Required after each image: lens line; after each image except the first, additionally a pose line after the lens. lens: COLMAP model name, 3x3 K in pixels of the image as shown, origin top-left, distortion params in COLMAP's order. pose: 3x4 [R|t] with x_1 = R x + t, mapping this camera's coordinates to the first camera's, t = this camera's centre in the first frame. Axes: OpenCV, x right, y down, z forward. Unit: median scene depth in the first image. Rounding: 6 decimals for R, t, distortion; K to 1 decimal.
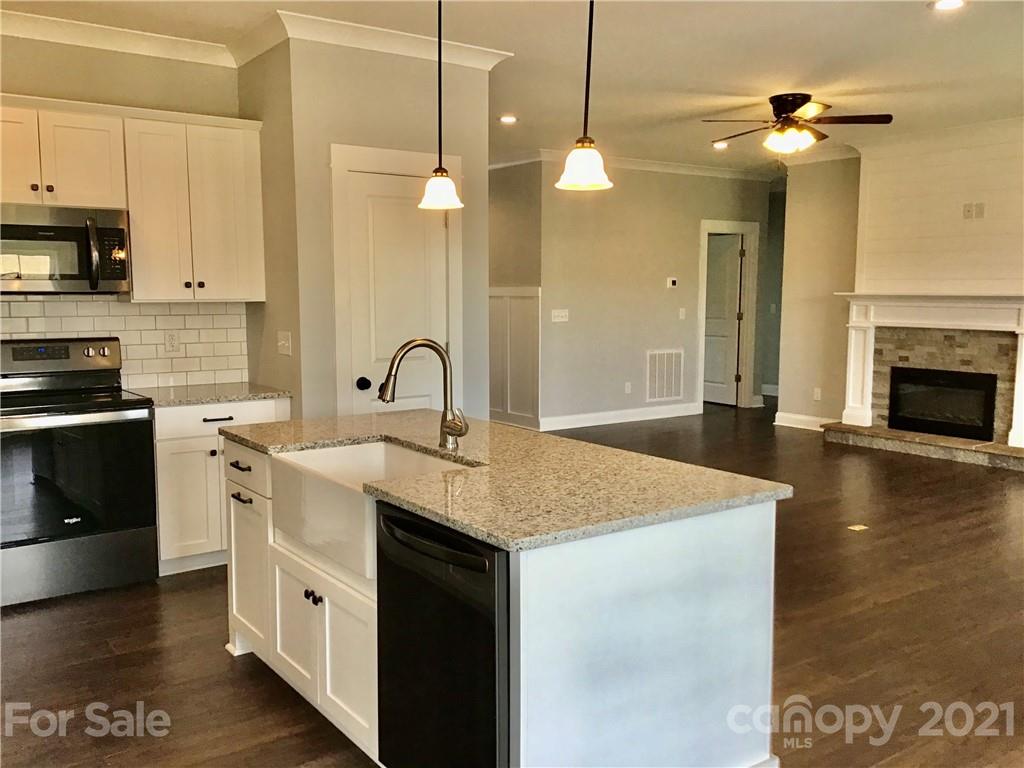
lens RADIAL K [[916.0, 0, 510.5], [0, 916.0, 386.6], [0, 0, 1]] dist [0.104110, -0.172435]
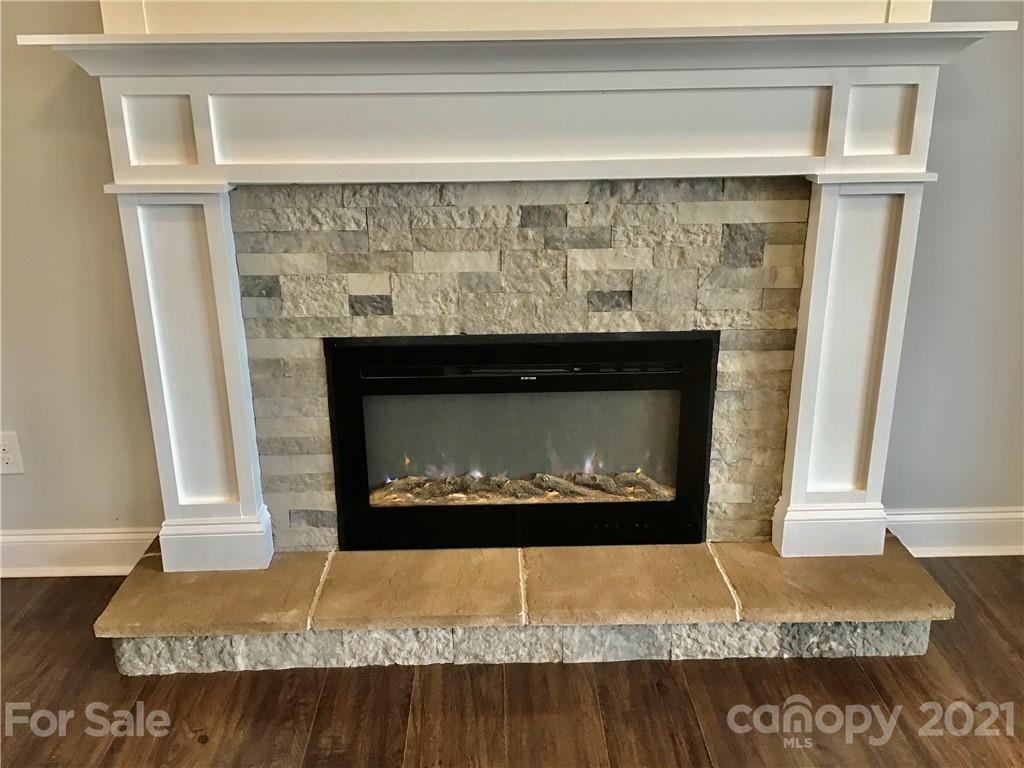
lens RADIAL K [[916.0, 0, 511.8], [0, 916.0, 387.8], [0, 0, 1]] dist [0.104110, -0.172435]
pose [[0.561599, -0.286177, 0.776343, 0.241170], [0.102870, 0.955152, 0.277675, -0.076171], [-0.820990, -0.076079, 0.565851, 0.826441]]
